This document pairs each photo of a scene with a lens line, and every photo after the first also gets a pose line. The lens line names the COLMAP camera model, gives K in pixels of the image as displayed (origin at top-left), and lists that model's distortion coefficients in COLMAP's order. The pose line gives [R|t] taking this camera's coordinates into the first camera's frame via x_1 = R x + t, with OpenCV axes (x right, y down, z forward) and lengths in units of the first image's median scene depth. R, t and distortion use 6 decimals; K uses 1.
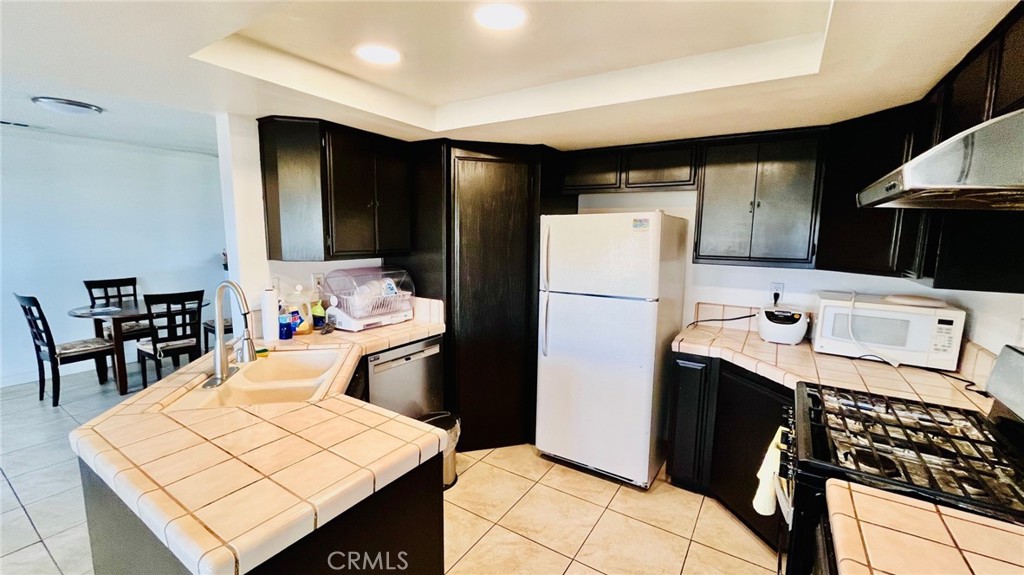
lens RADIAL K [[418.6, 0, 512.1], [0, 418.6, 288.2], [0, 0, 1]] dist [-0.002321, -0.000347]
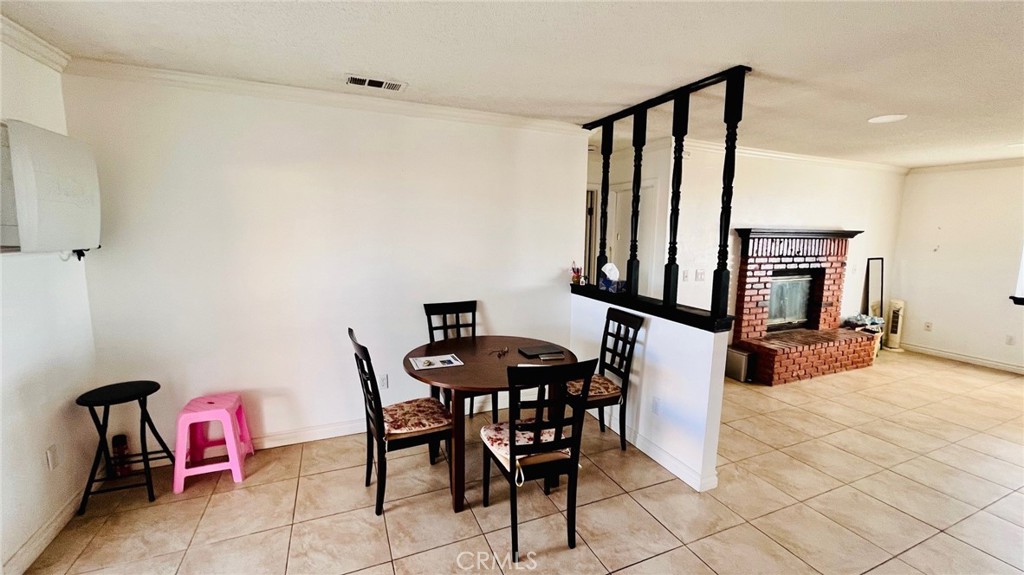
lens RADIAL K [[418.6, 0, 510.5], [0, 418.6, 282.9], [0, 0, 1]] dist [-0.002321, -0.000347]
pose [[0.828513, 0.063677, -0.556338, -0.484541], [-0.073551, 0.997281, 0.004612, -0.068891], [0.555119, 0.037098, 0.830943, 0.463028]]
